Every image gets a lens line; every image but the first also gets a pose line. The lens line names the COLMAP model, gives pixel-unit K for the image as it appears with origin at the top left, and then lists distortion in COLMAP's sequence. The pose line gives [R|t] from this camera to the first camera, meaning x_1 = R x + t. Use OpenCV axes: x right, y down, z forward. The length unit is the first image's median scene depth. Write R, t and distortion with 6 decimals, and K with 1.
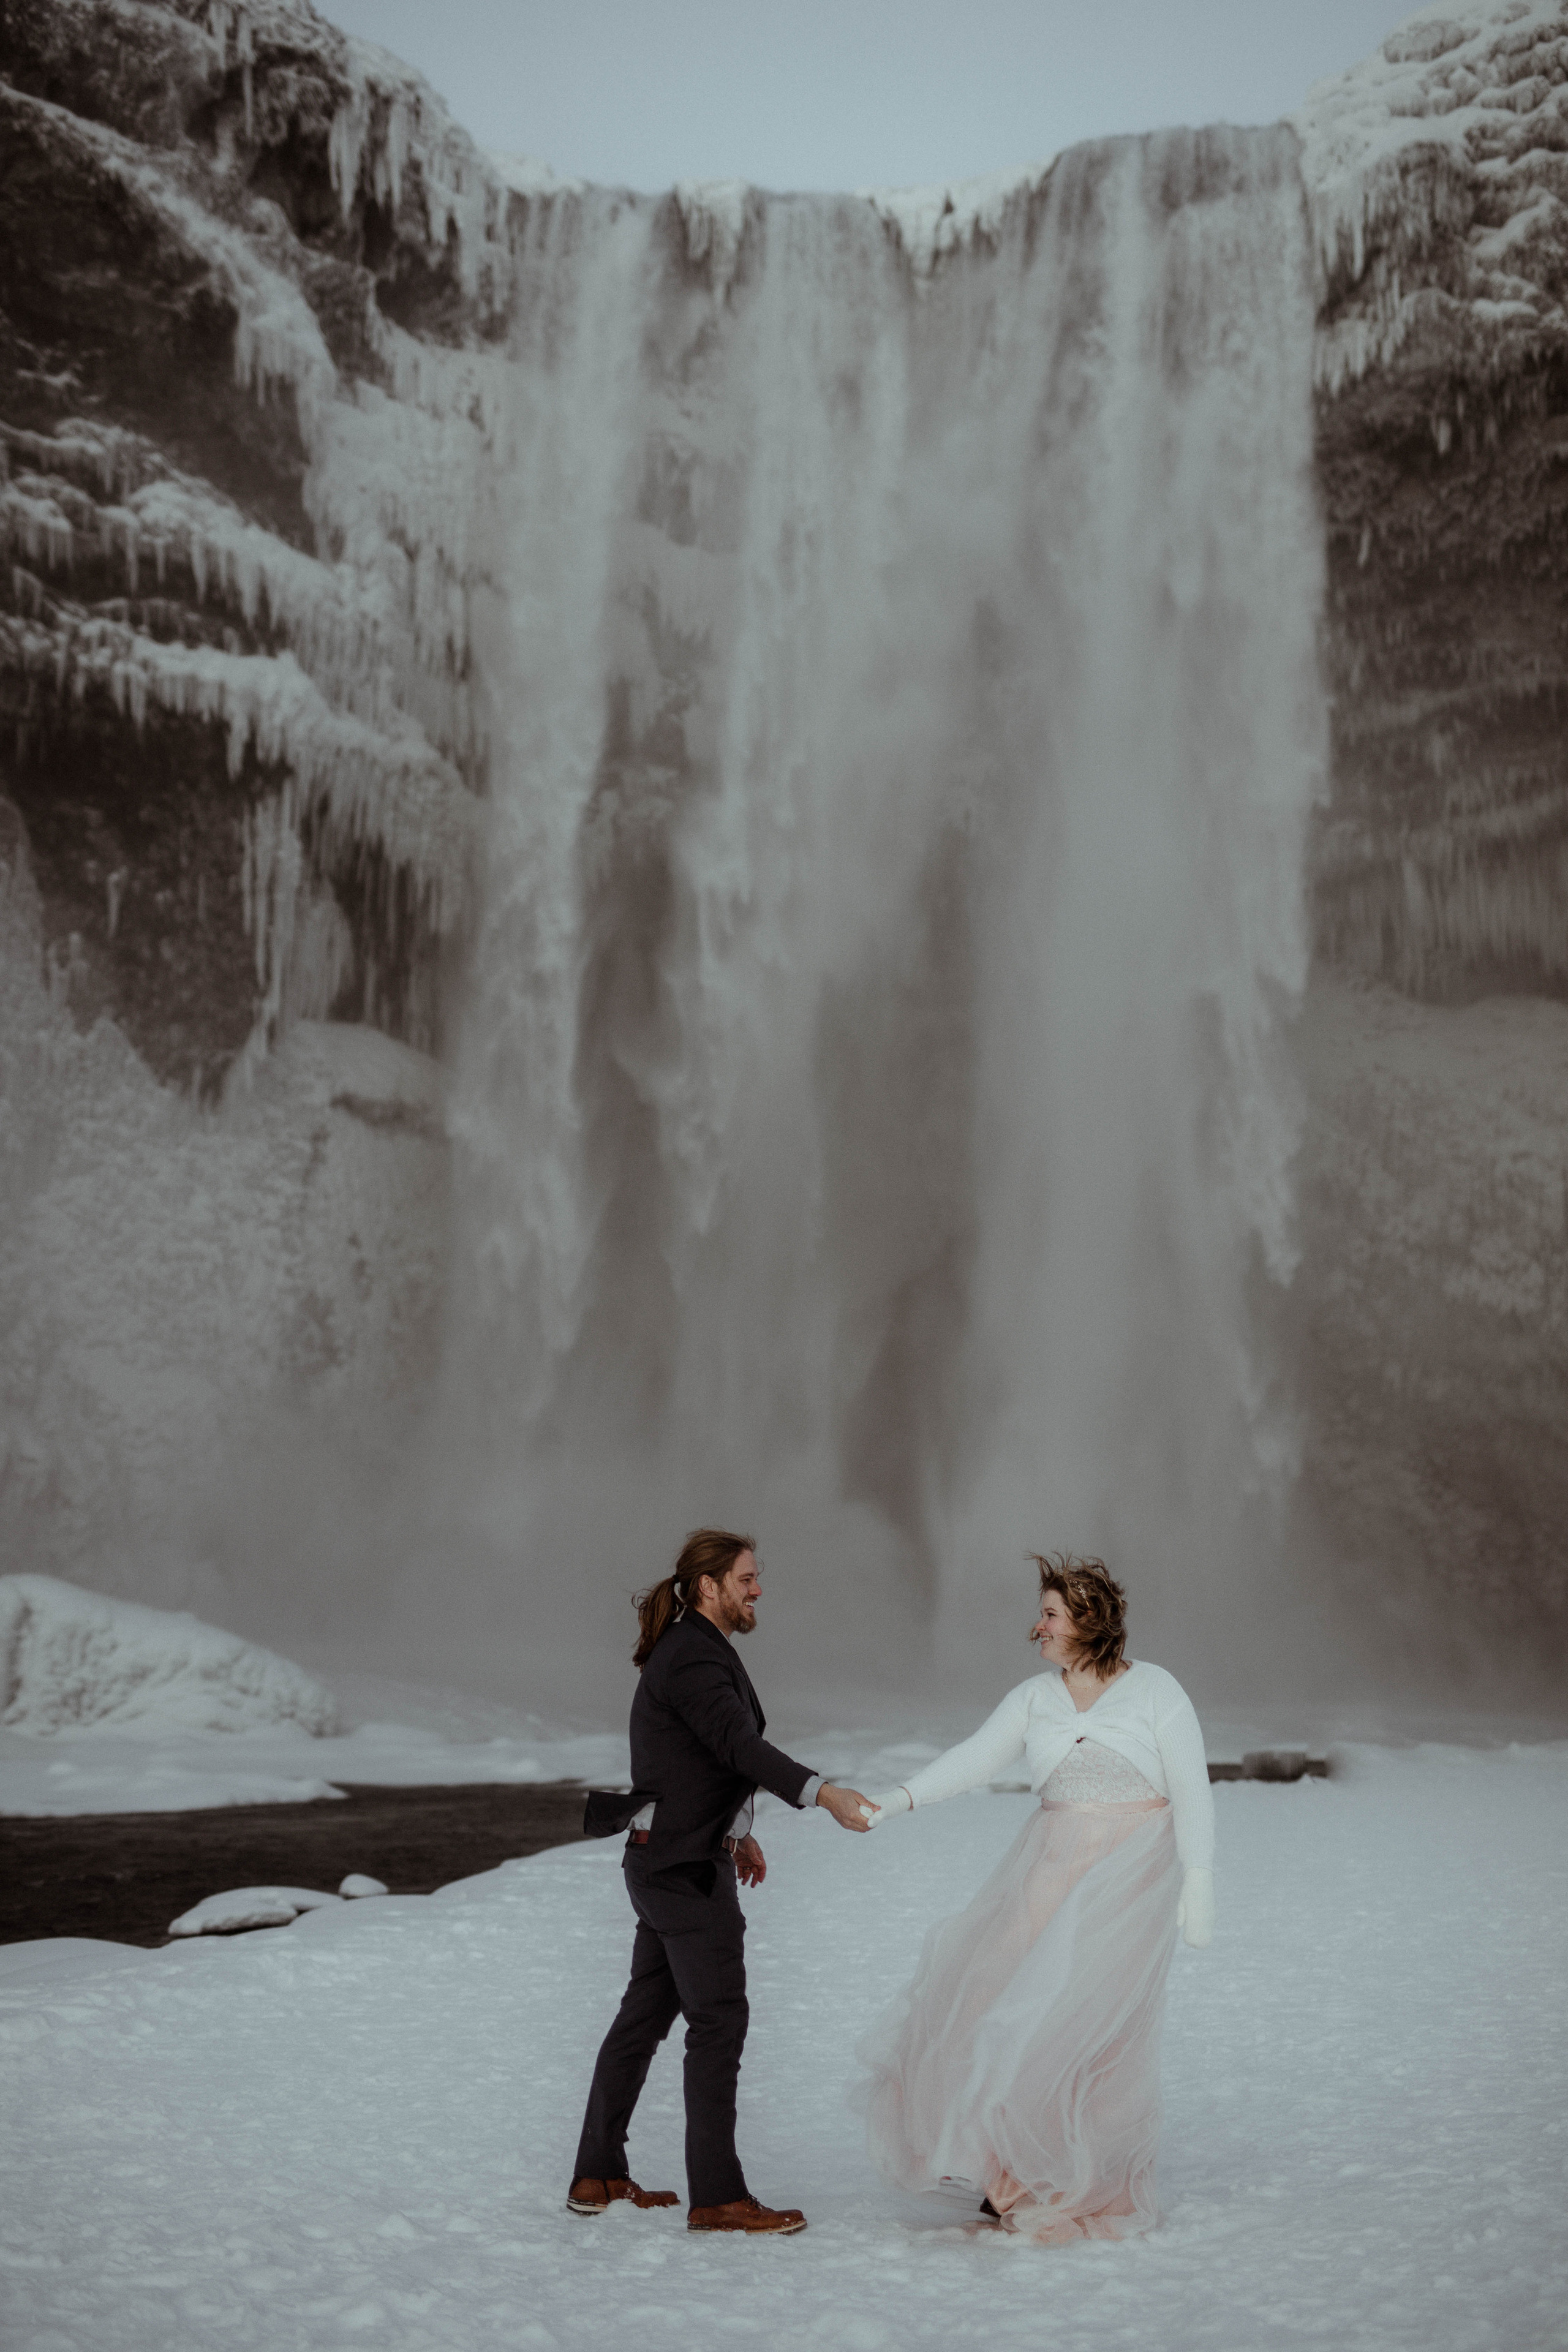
lens RADIAL K [[3244.7, 0, 784.0], [0, 3244.7, 1176.0], [0, 0, 1]] dist [-0.007626, 0.095781]
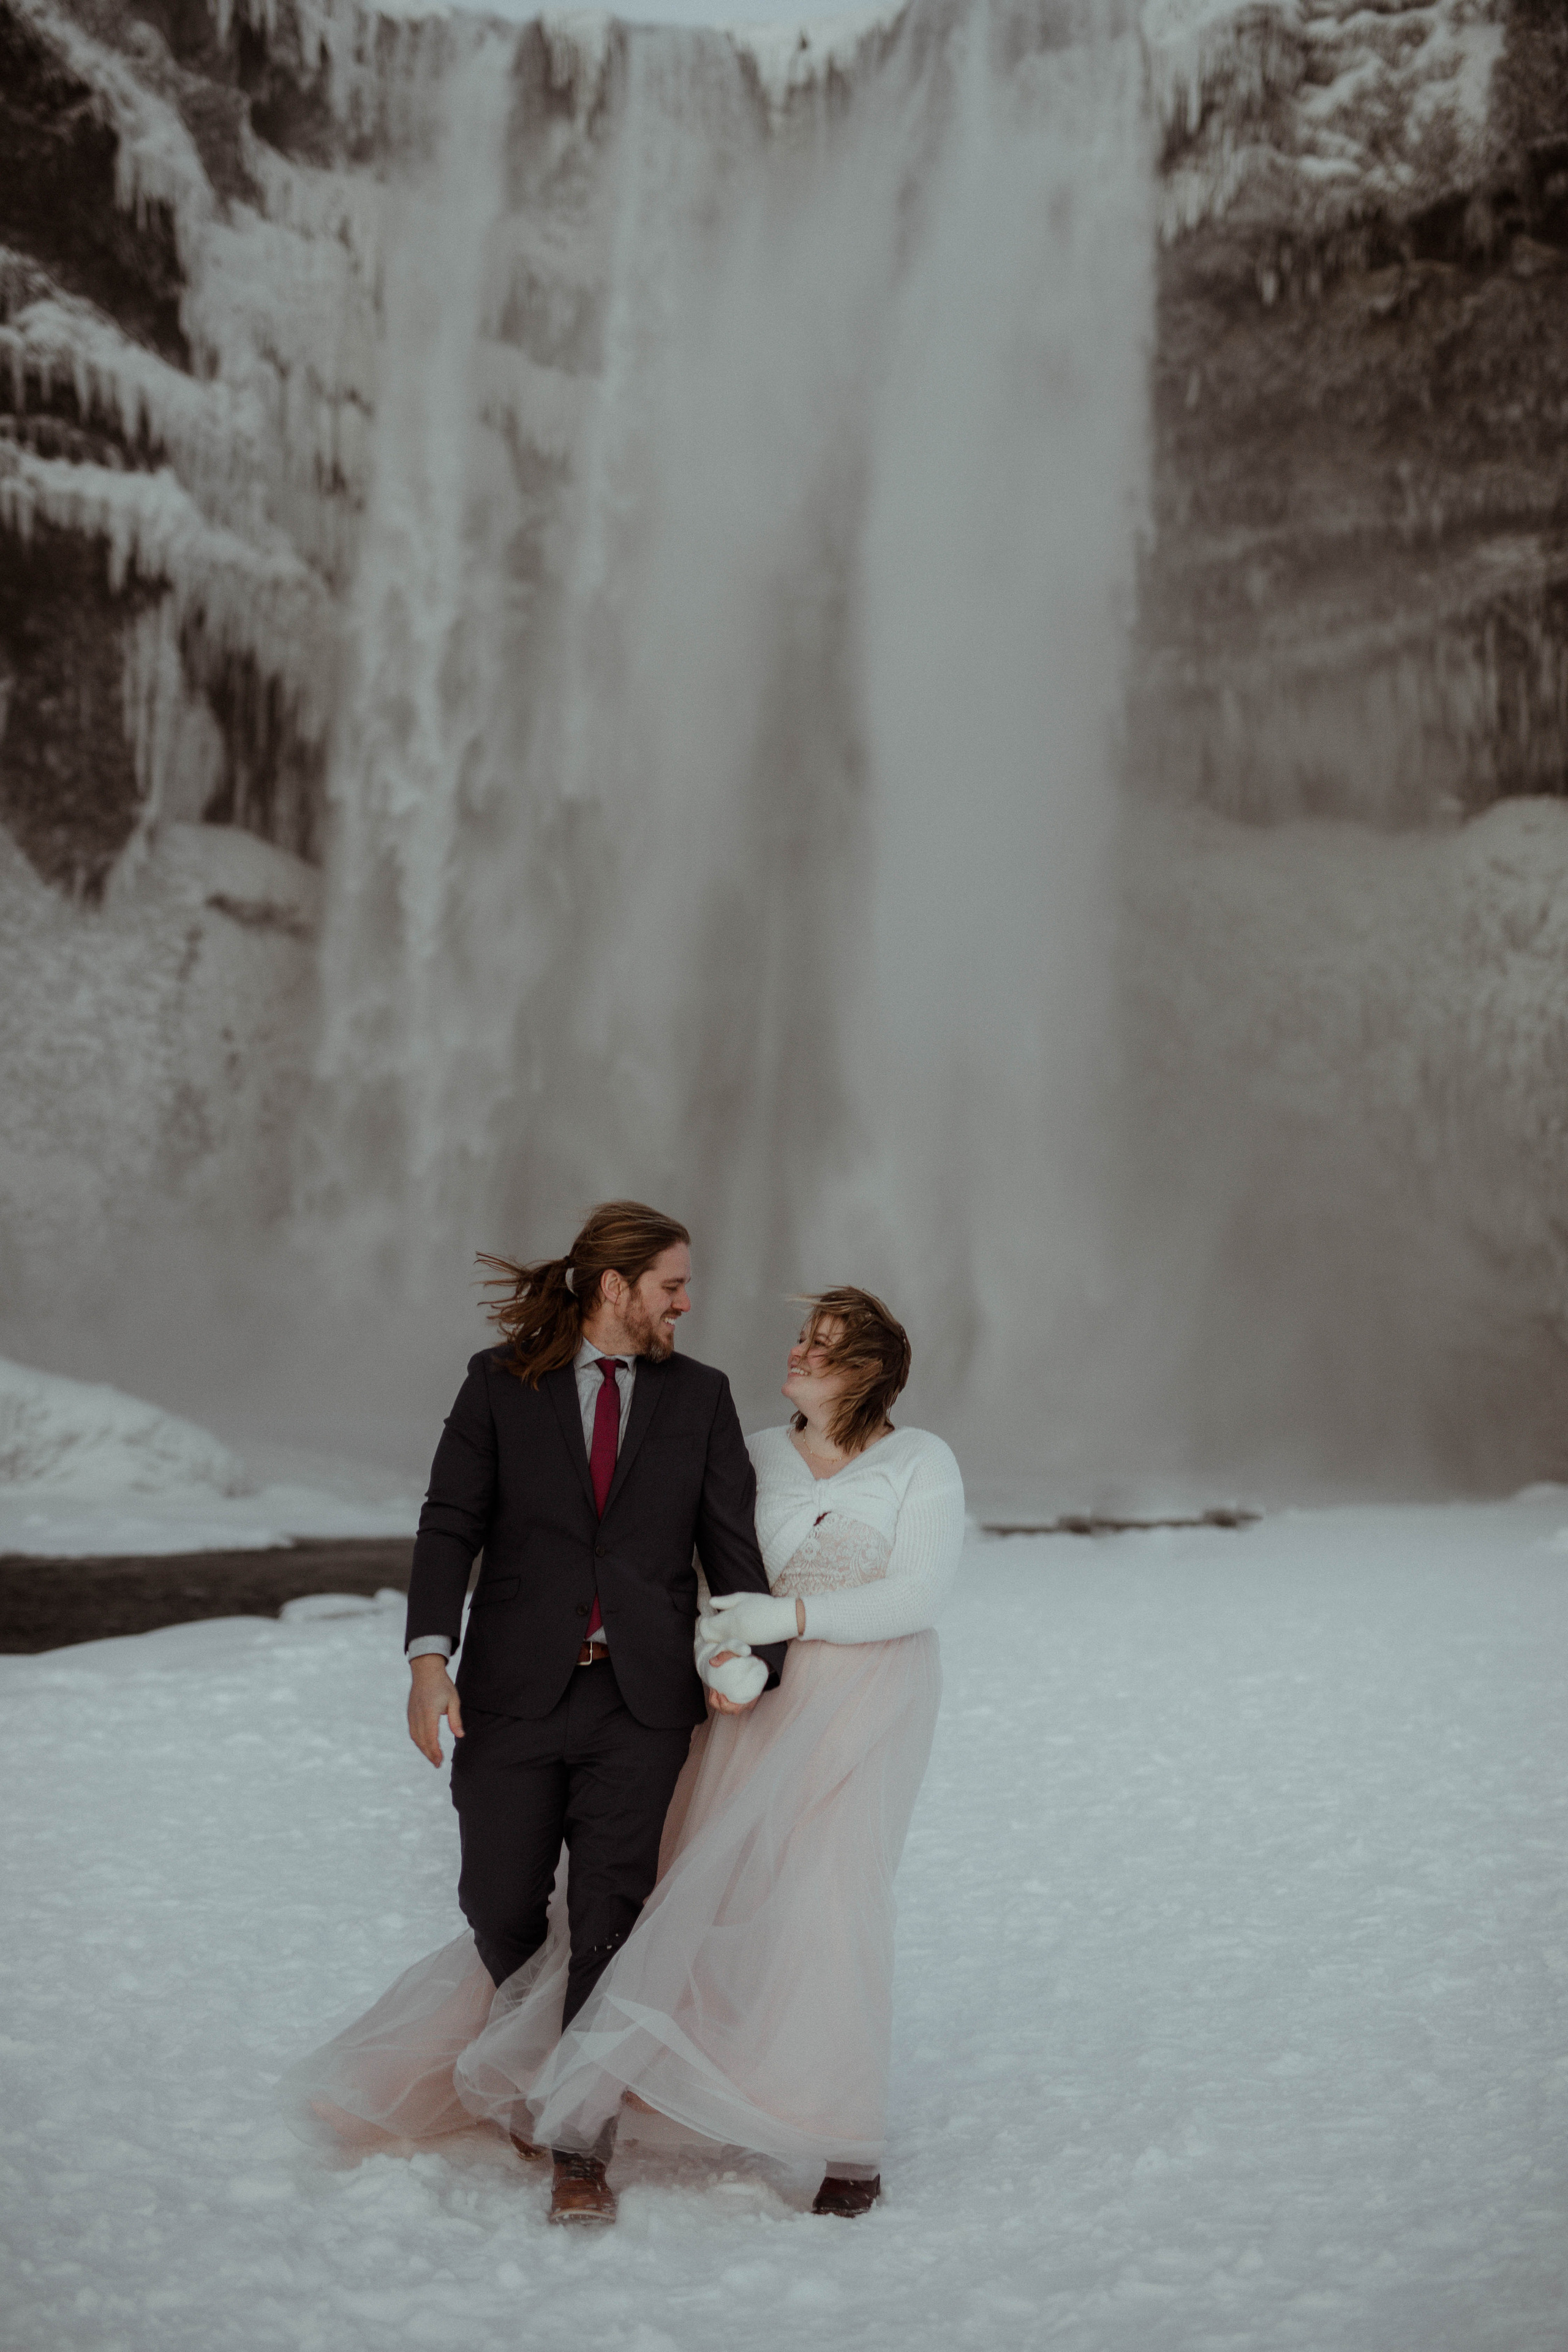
lens RADIAL K [[3244.7, 0, 784.0], [0, 3244.7, 1176.0], [0, 0, 1]] dist [-0.007626, 0.095781]
pose [[0.998435, 0.012867, 0.054416, -0.008235], [-0.016588, 0.997515, 0.068479, -0.009359], [-0.053399, -0.069274, 0.996167, -0.063657]]
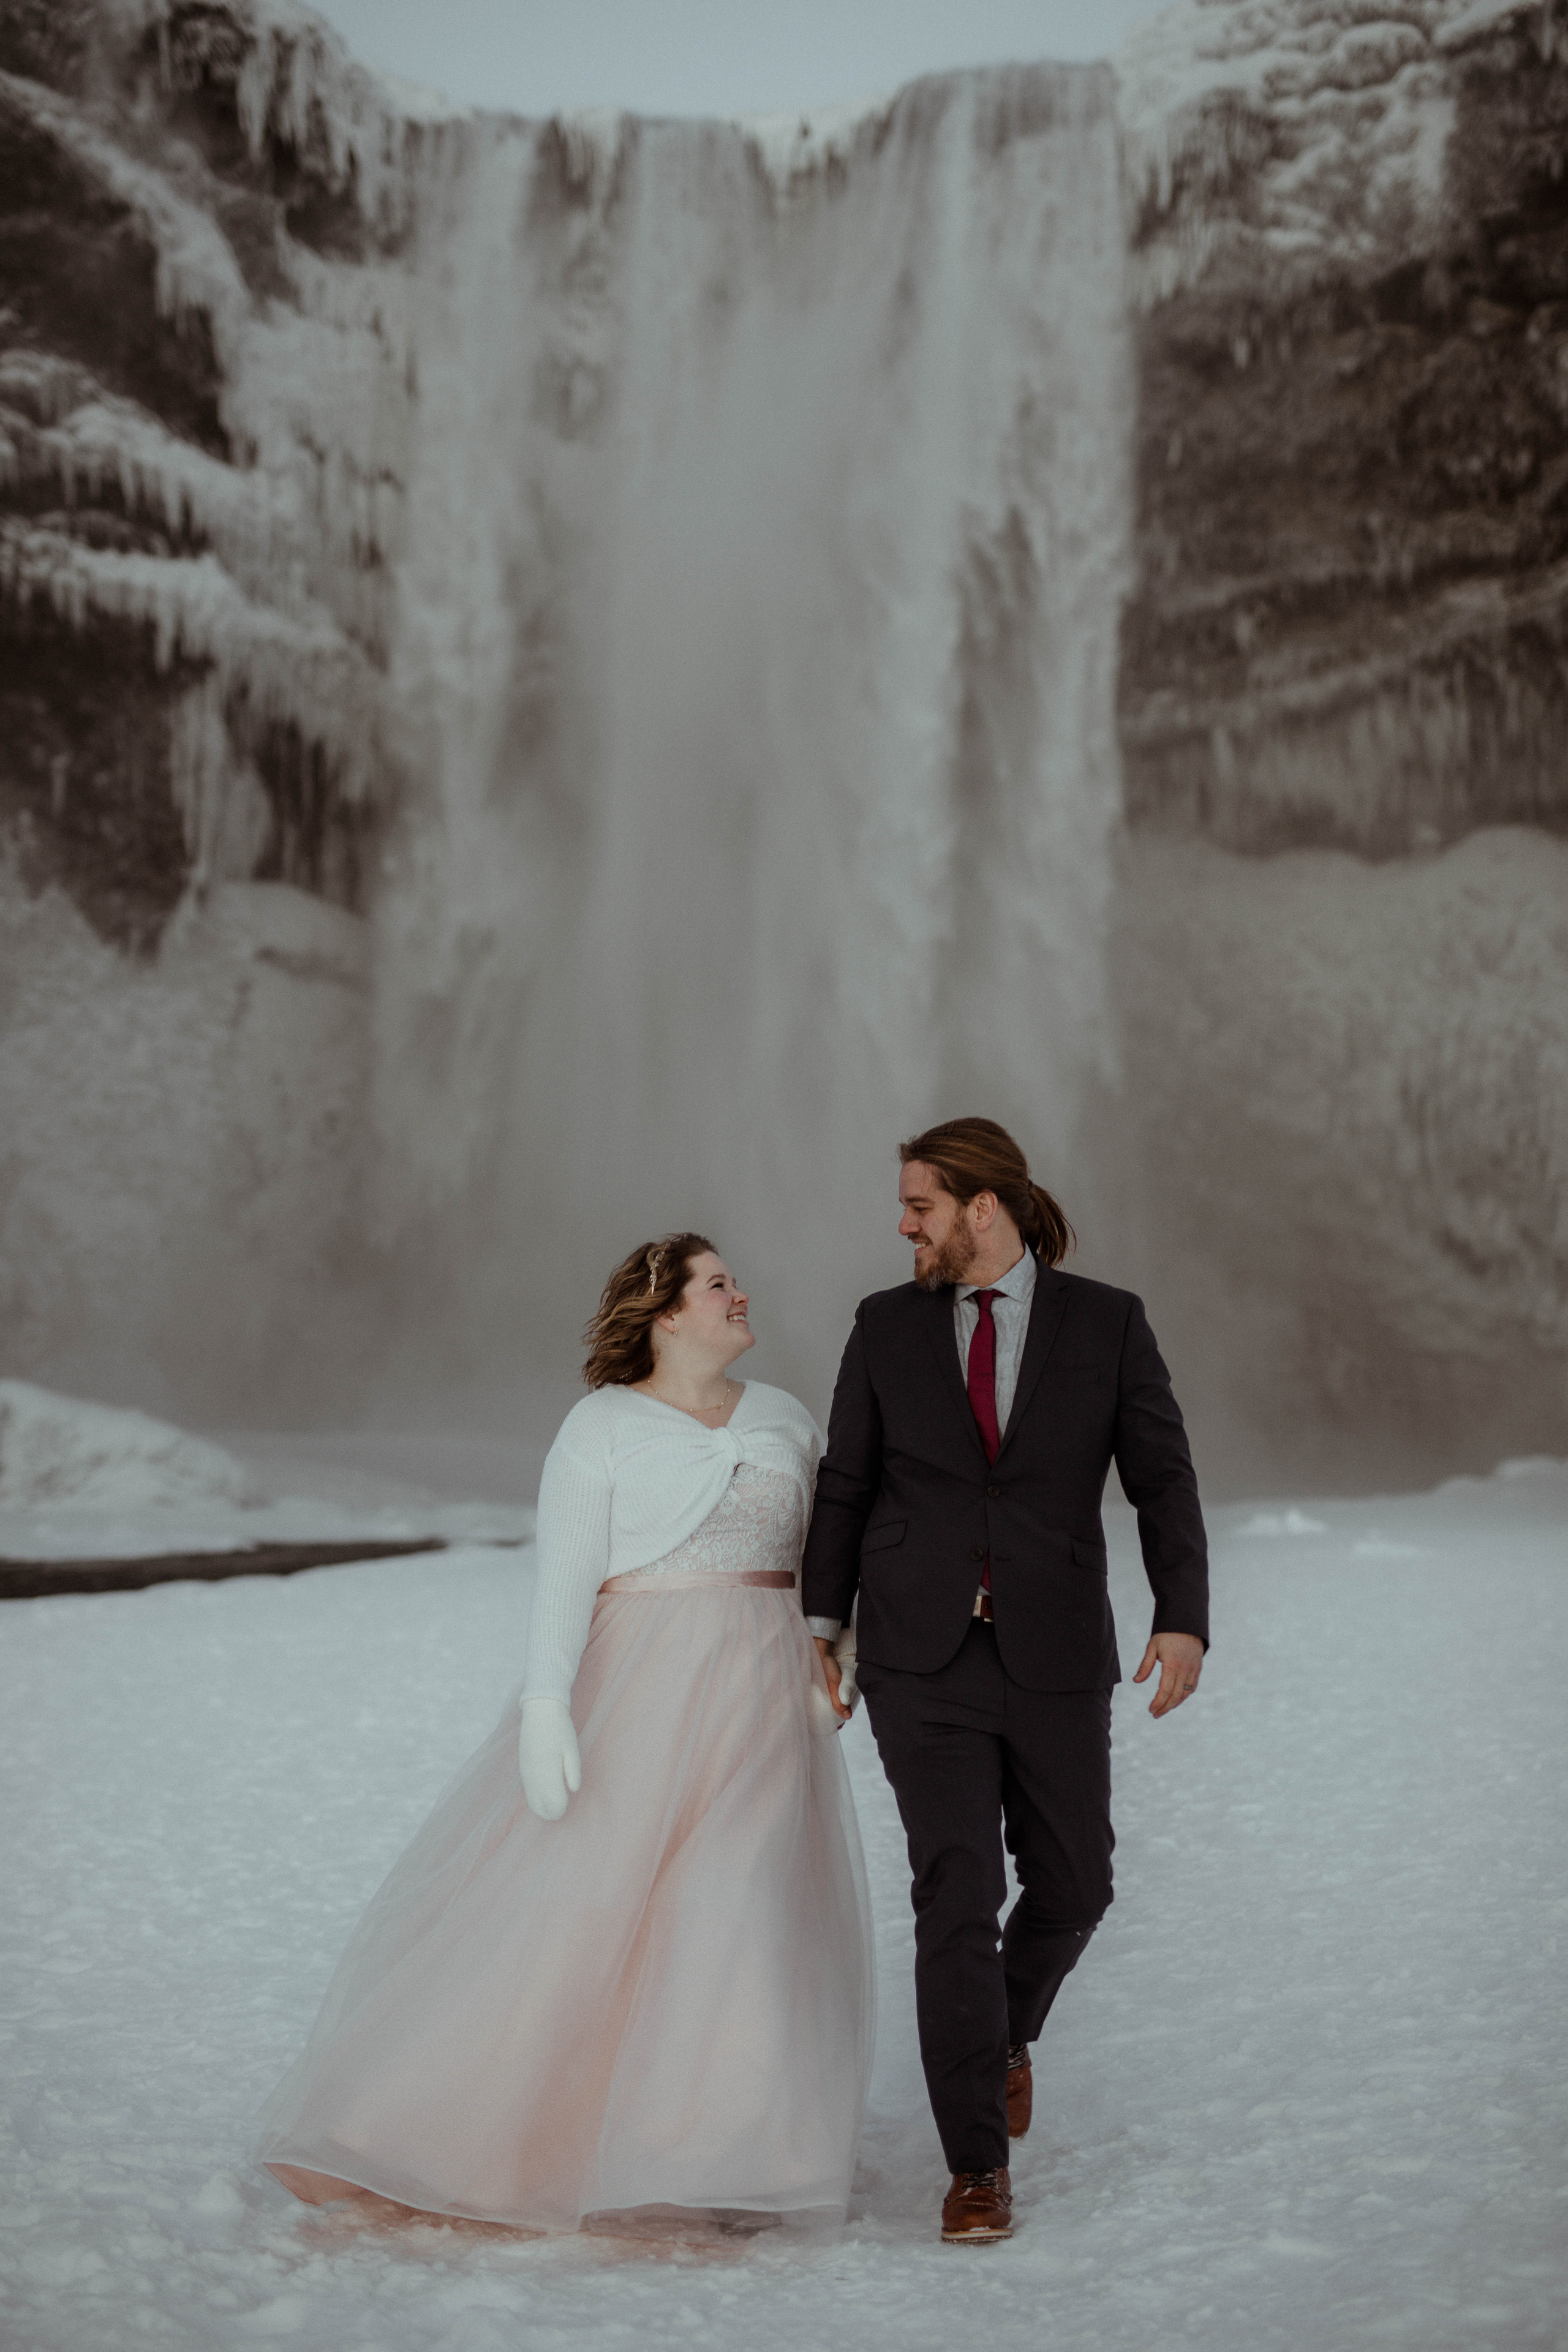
lens RADIAL K [[3218.5, 0, 780.5], [0, 3218.5, 1177.5], [0, 0, 1]] dist [-0.007066, 0.085344]
pose [[0.999822, -0.007005, 0.017542, 0.022895], [0.005817, 0.997746, 0.066854, -0.019381], [-0.017970, -0.066740, 0.997609, -0.124684]]
